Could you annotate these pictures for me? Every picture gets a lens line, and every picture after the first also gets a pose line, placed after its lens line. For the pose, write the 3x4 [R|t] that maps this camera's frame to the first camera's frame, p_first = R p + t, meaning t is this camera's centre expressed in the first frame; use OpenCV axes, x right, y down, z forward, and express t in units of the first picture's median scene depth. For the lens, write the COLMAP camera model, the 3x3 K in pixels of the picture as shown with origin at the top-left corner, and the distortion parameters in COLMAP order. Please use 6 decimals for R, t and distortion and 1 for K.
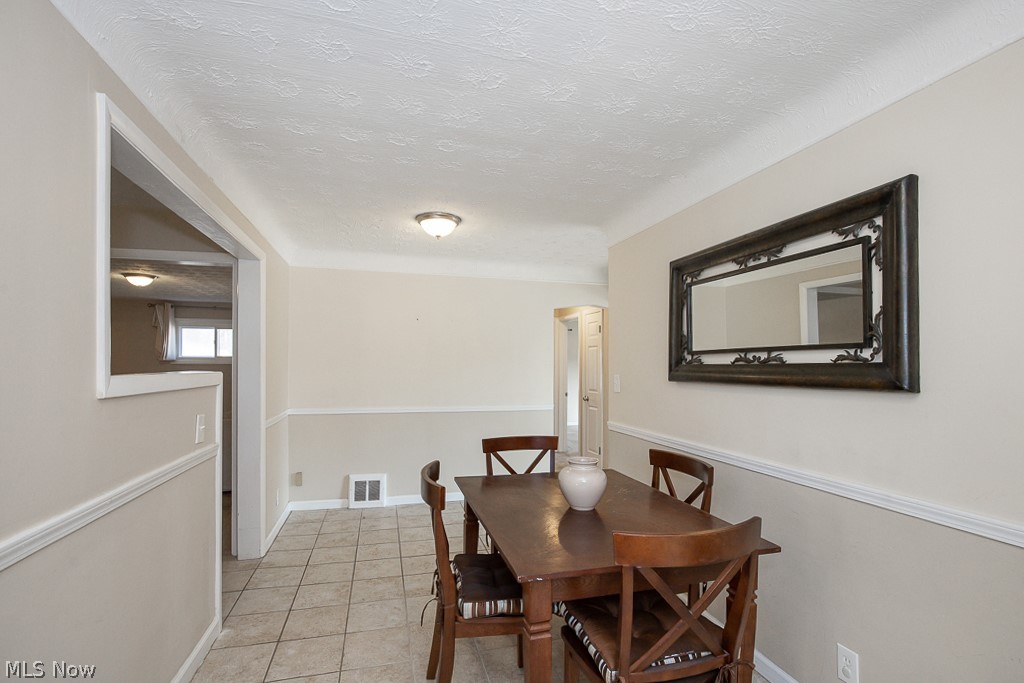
lens RADIAL K [[472.6, 0, 512.0], [0, 472.6, 341.5], [0, 0, 1]] dist [-0.001938, 0.000071]
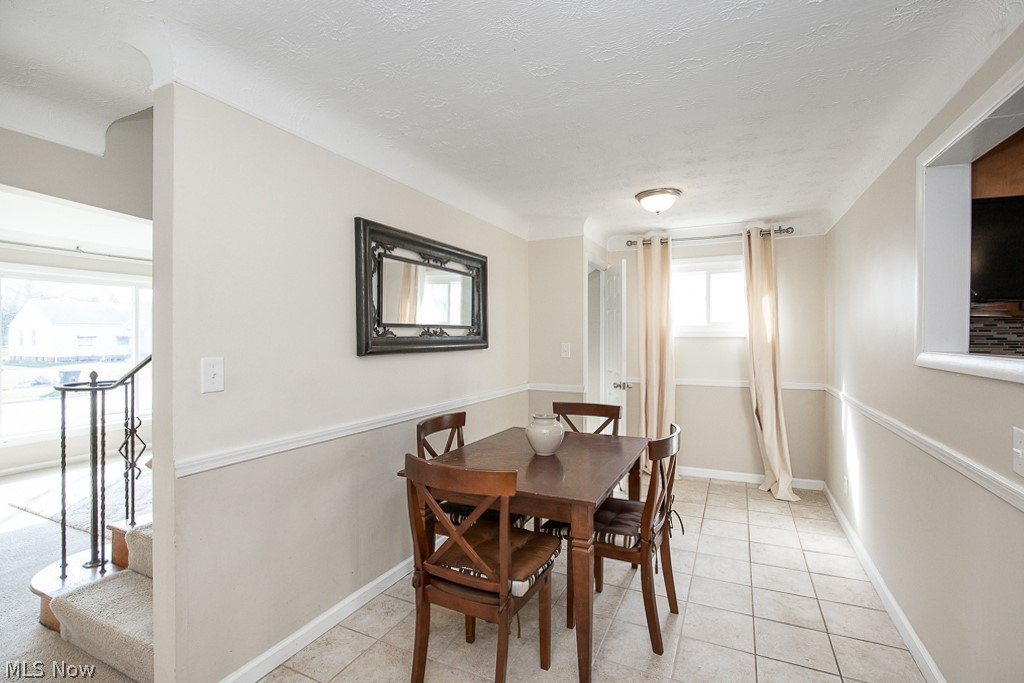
lens RADIAL K [[472.6, 0, 512.0], [0, 472.6, 341.5], [0, 0, 1]] dist [-0.001938, 0.000071]
pose [[-0.763223, 0.010252, 0.646053, -0.513421], [-0.012900, 0.999433, -0.031099, 0.095535], [-0.646006, -0.032070, -0.762659, 1.766025]]
